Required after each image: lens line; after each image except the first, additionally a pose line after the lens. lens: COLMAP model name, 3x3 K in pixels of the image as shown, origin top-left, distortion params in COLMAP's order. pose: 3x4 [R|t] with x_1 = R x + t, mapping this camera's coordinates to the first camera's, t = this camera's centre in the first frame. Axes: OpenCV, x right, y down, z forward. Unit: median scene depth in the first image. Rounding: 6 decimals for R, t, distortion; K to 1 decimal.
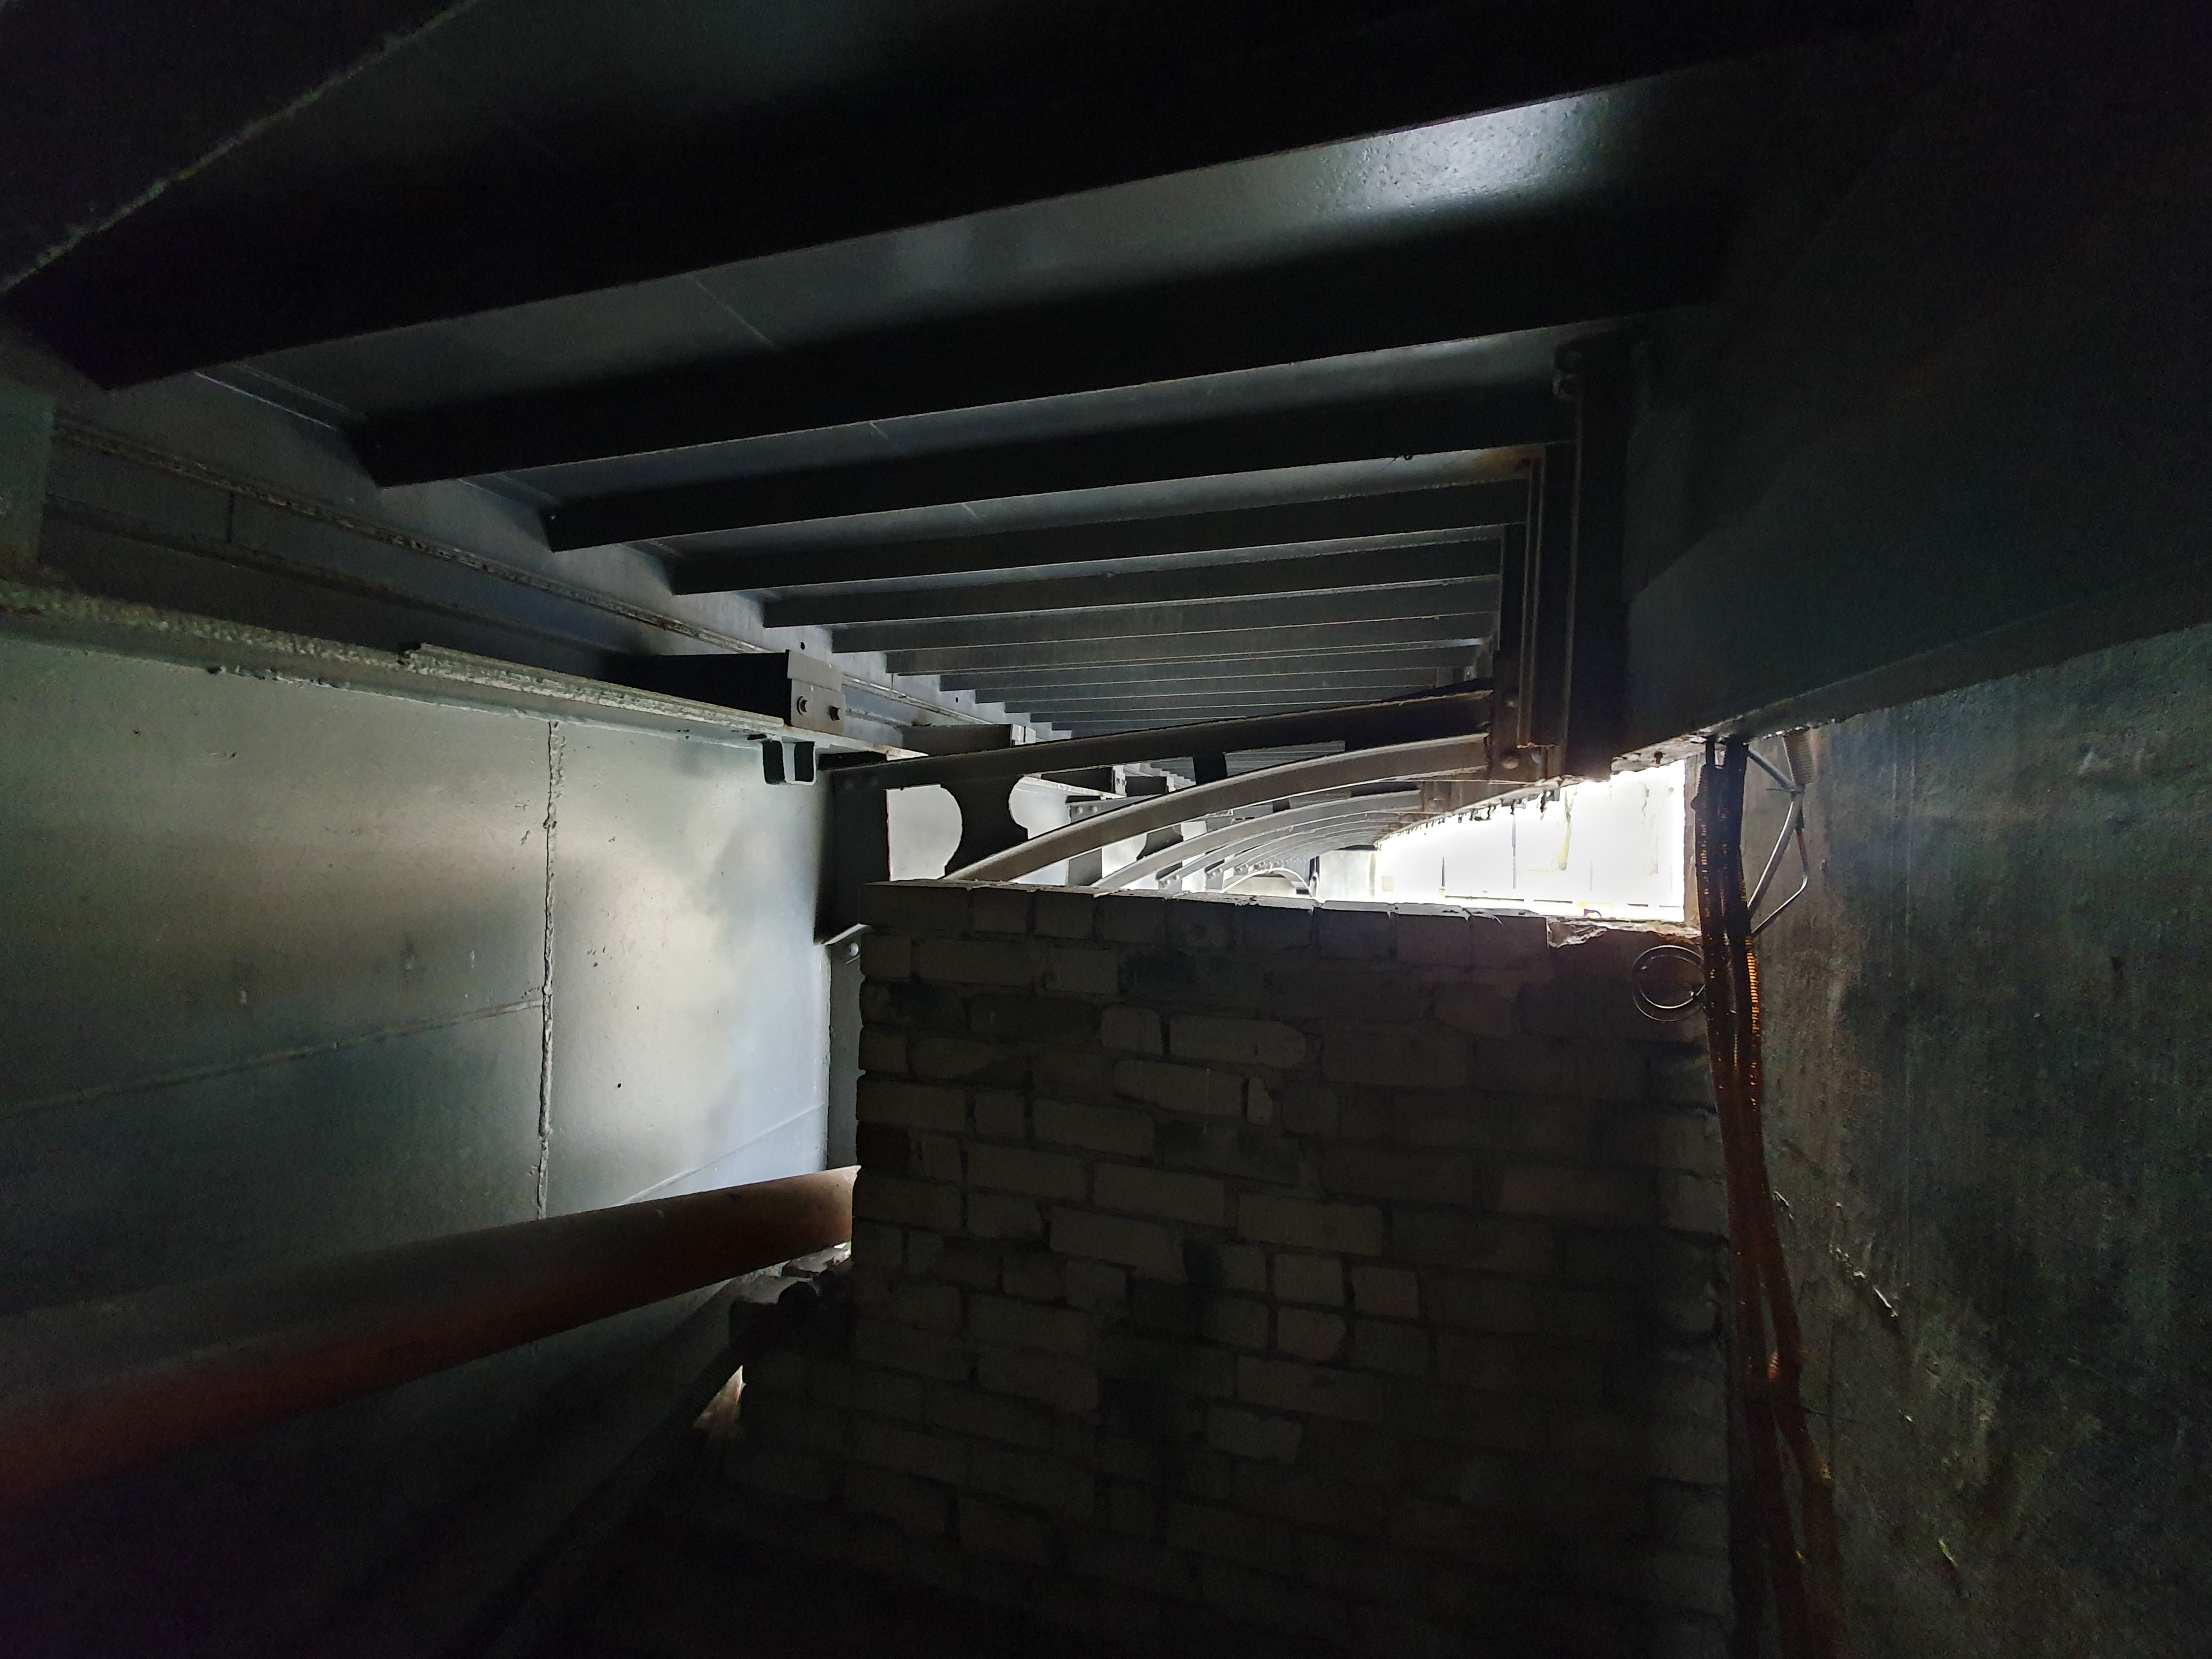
lens RADIAL K [[867.4, 0, 1113.2], [0, 867.4, 836.2], [0, 0, 1]] dist [-0.000723, -0.000171]
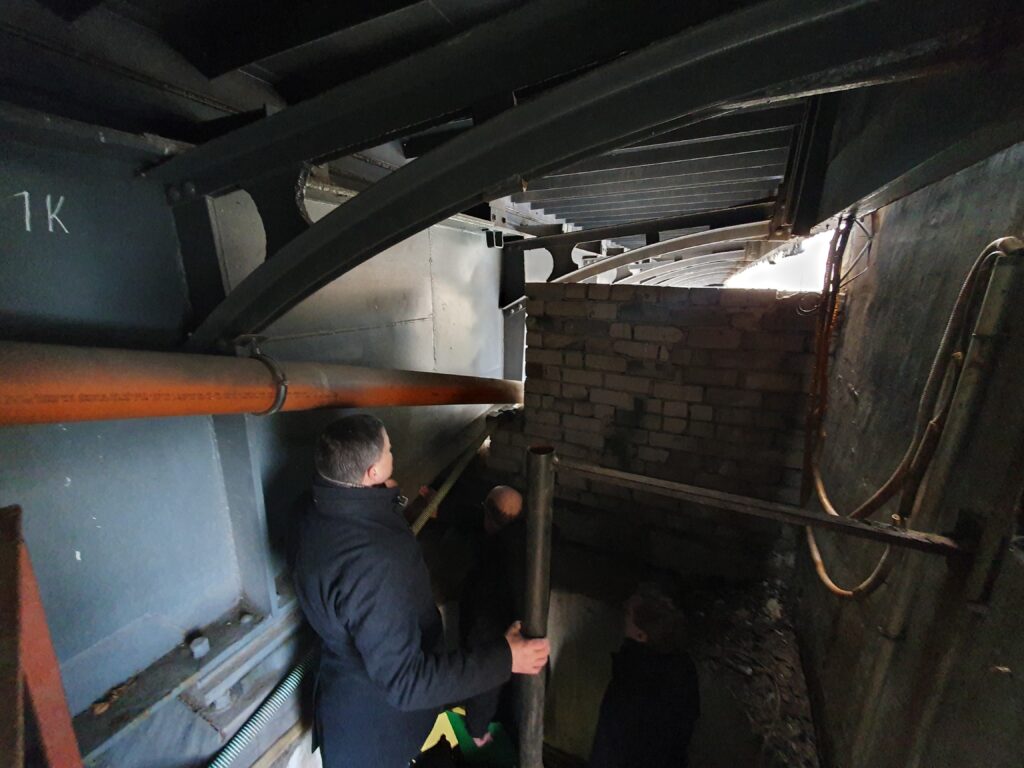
lens RADIAL K [[401.5, 0, 515.3], [0, 401.5, 387.1], [0, 0, 1]] dist [-0.000723, -0.000171]
pose [[0.984588, 0.038668, -0.170560, -0.088943], [0.005524, 0.967888, 0.251323, 0.061016], [0.174801, -0.248392, 0.952757, -0.407453]]
